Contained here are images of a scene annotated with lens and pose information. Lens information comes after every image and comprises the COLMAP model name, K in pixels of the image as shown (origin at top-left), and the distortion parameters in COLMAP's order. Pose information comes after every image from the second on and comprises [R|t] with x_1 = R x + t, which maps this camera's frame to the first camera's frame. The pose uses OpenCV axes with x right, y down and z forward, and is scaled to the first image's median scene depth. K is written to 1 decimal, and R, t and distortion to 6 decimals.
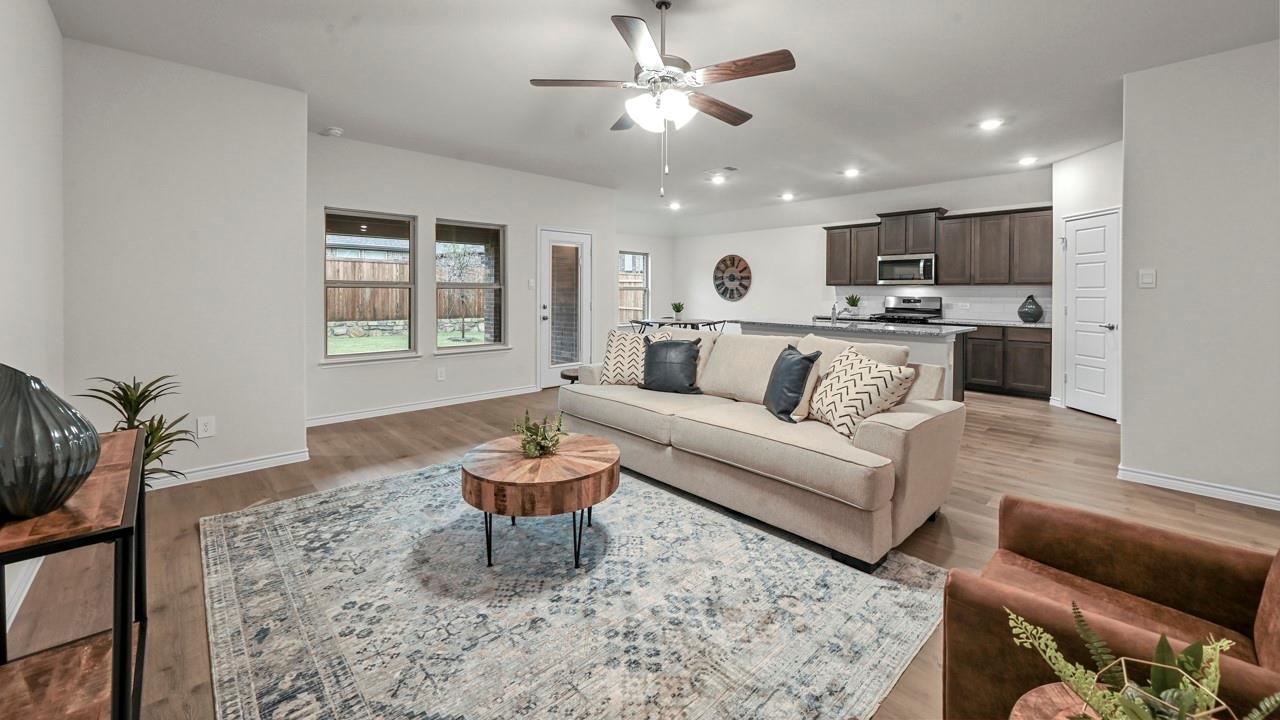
lens RADIAL K [[505.0, 0, 635.9], [0, 505.0, 292.4], [0, 0, 1]] dist [-0.000936, -0.000069]
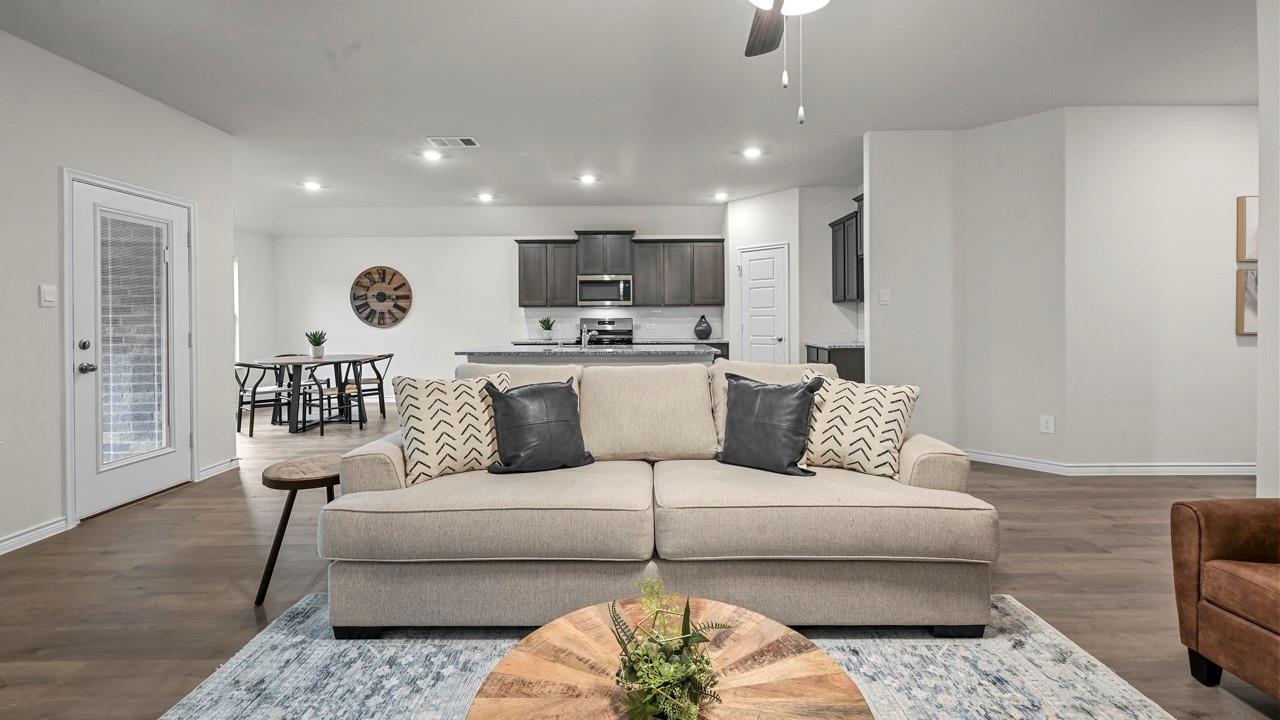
lens RADIAL K [[528.2, 0, 637.5], [0, 528.2, 320.4], [0, 0, 1]] dist [0.001772, 0.000312]
pose [[0.678133, -0.011132, 0.734854, -0.191400], [0.010881, 0.999928, 0.005106, 0.008723], [-0.734858, 0.004533, 0.678206, 0.283646]]
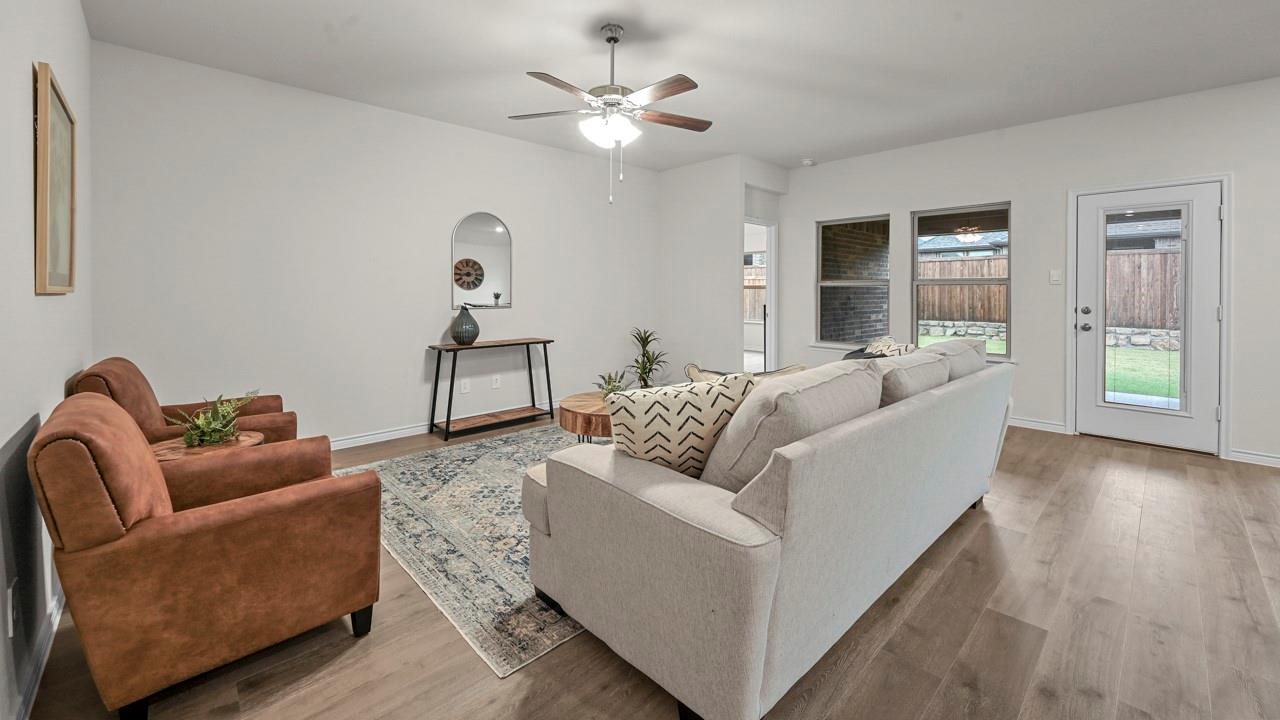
lens RADIAL K [[505.0, 0, 635.9], [0, 505.0, 292.4], [0, 0, 1]] dist [-0.000936, -0.000069]
pose [[0.006091, -0.003183, -0.999976, 0.469948], [-0.002063, 0.999993, -0.003196, 0.007878], [0.999979, 0.002082, 0.006085, 0.403155]]
